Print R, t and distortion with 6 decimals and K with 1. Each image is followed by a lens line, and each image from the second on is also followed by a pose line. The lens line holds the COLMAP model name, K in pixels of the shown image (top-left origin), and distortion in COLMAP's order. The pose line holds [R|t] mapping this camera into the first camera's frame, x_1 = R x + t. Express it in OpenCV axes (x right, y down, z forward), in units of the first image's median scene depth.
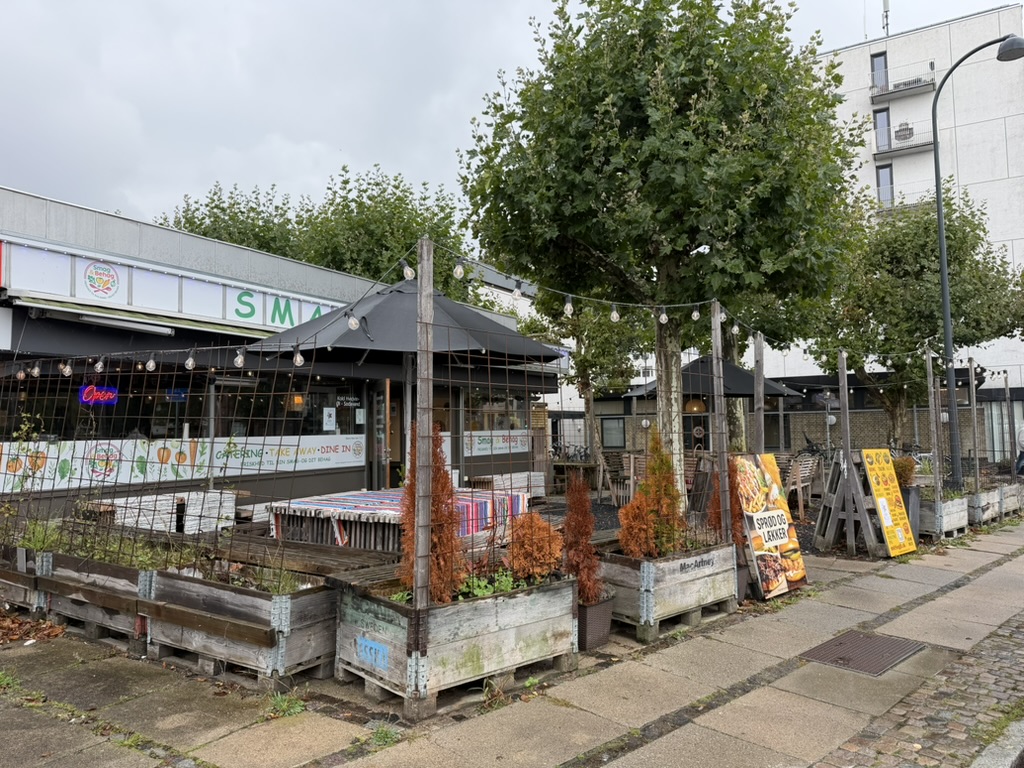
lens RADIAL K [[719.1, 0, 513.4], [0, 719.1, 384.8], [0, 0, 1]] dist [0.070699, -0.096237]
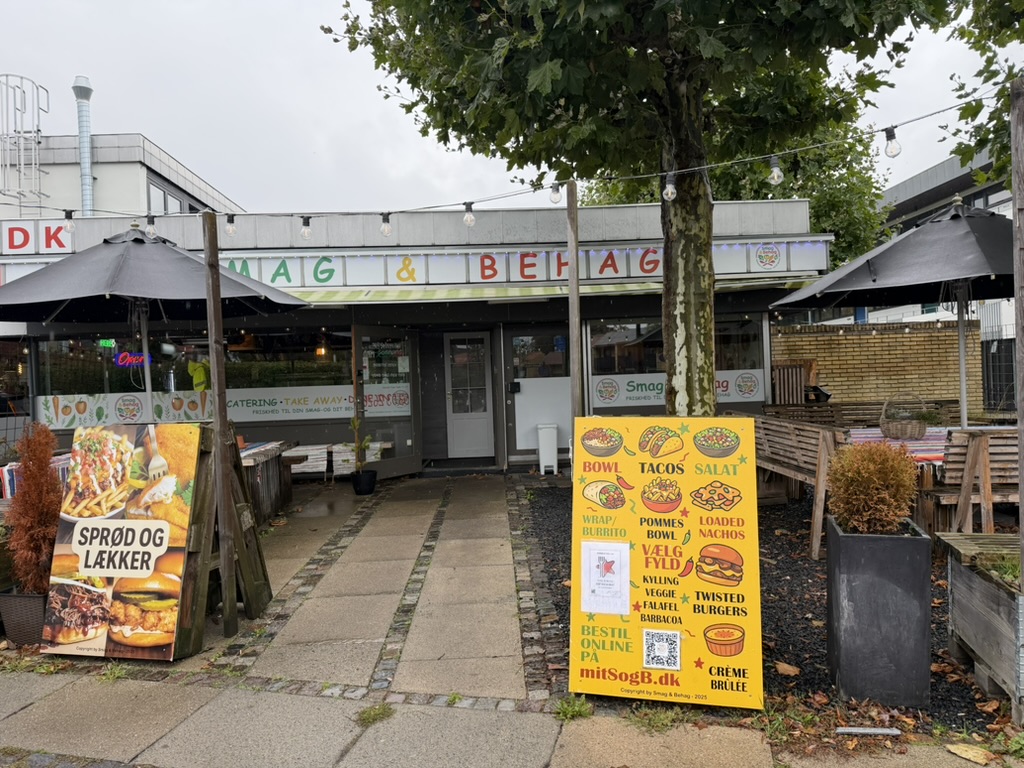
lens RADIAL K [[714.2, 0, 512.0], [0, 714.2, 384.0], [0, 0, 1]] dist [0.085029, -0.112921]
pose [[0.539889, -0.004767, -0.841723, 0.715097], [0.078159, 0.995948, 0.044491, 0.042768], [0.838100, -0.089809, 0.538073, 0.665254]]
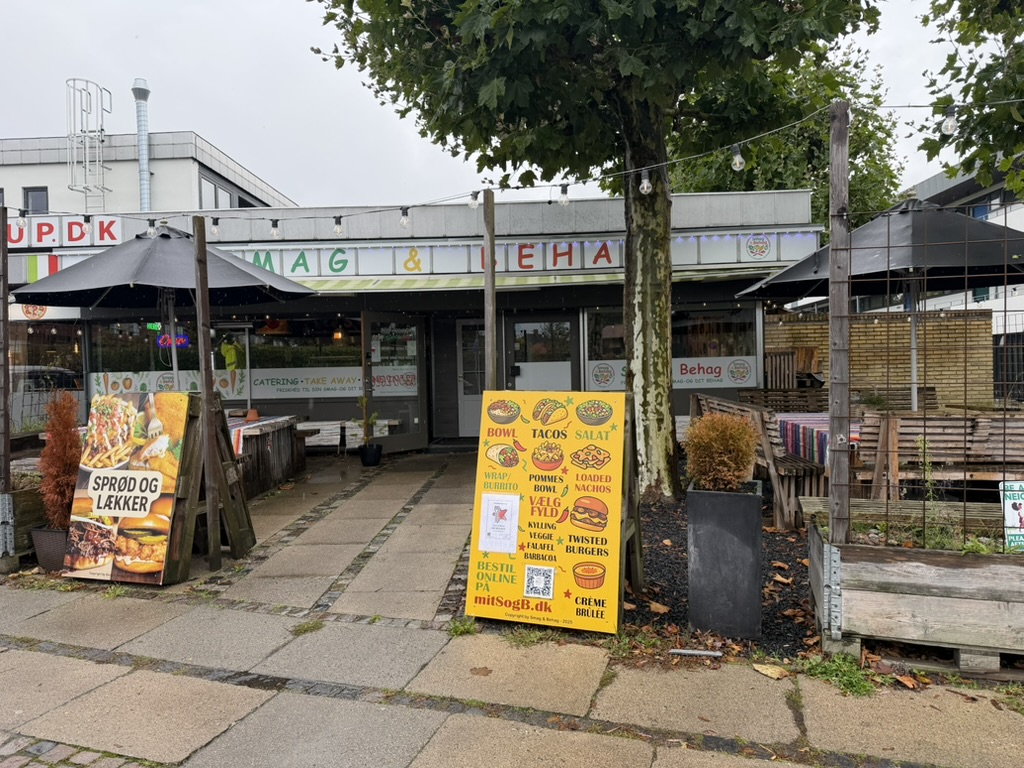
lens RADIAL K [[712.8, 0, 503.6], [0, 712.8, 382.5], [0, 0, 1]] dist [0.116871, -0.185715]
pose [[0.464779, 0.015974, -0.885283, 0.814004], [0.069441, 0.996100, 0.054431, 0.050815], [0.882700, -0.086774, 0.461857, 0.698358]]
